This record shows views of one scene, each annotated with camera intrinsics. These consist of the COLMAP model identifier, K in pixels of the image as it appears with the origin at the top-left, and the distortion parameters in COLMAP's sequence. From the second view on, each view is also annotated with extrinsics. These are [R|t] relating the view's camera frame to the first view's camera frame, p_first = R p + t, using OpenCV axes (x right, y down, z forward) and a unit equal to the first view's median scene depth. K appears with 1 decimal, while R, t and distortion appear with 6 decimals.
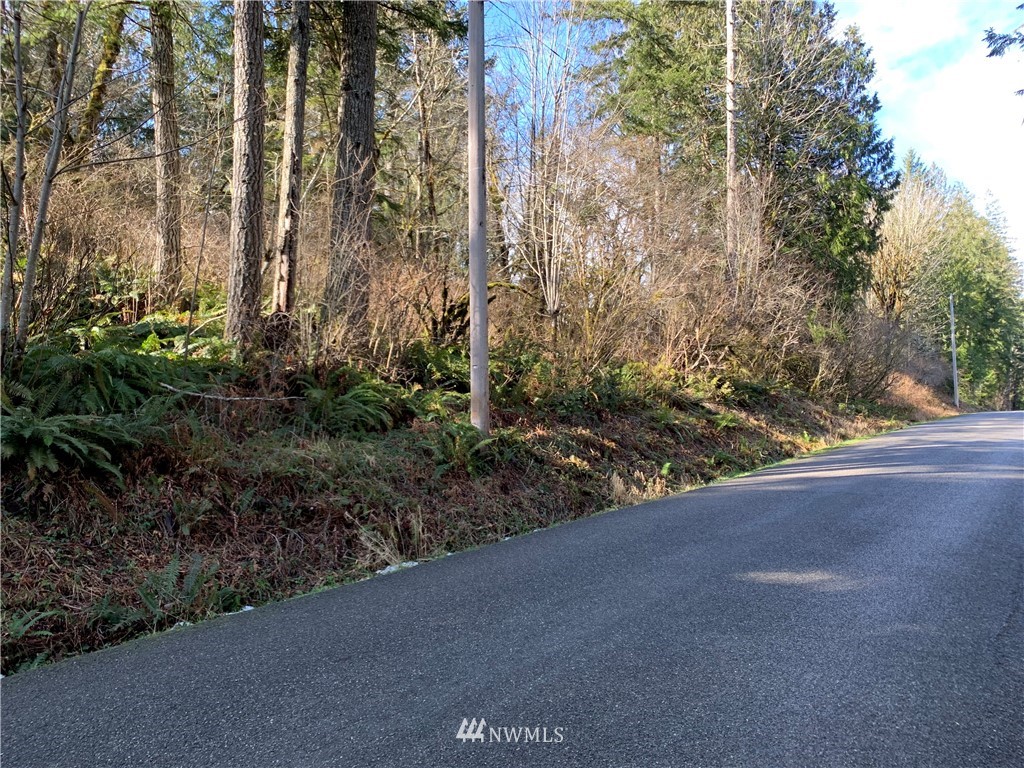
lens RADIAL K [[781.6, 0, 516.5], [0, 781.6, 383.1], [0, 0, 1]] dist [-0.003022, -0.003692]
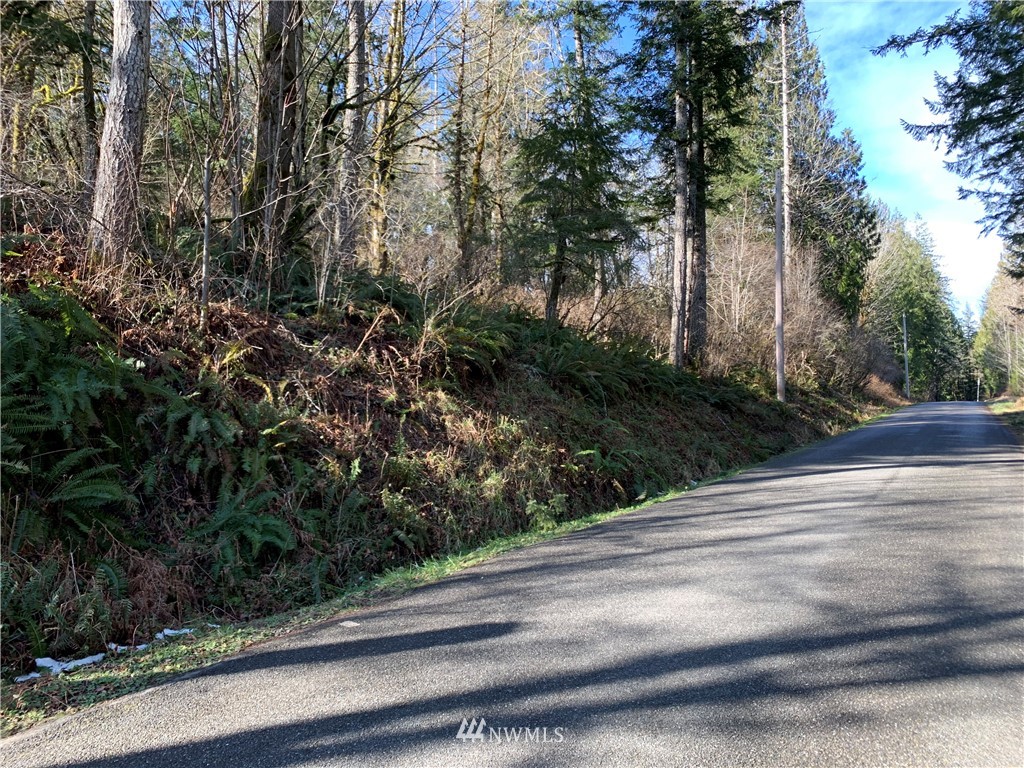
lens RADIAL K [[781.6, 0, 507.7], [0, 781.6, 385.6], [0, 0, 1]] dist [-0.003022, -0.003692]
pose [[0.997181, -0.002606, 0.074991, -0.233308], [0.002059, 0.999971, 0.007371, -0.002200], [-0.075008, -0.007196, 0.997157, -0.295313]]
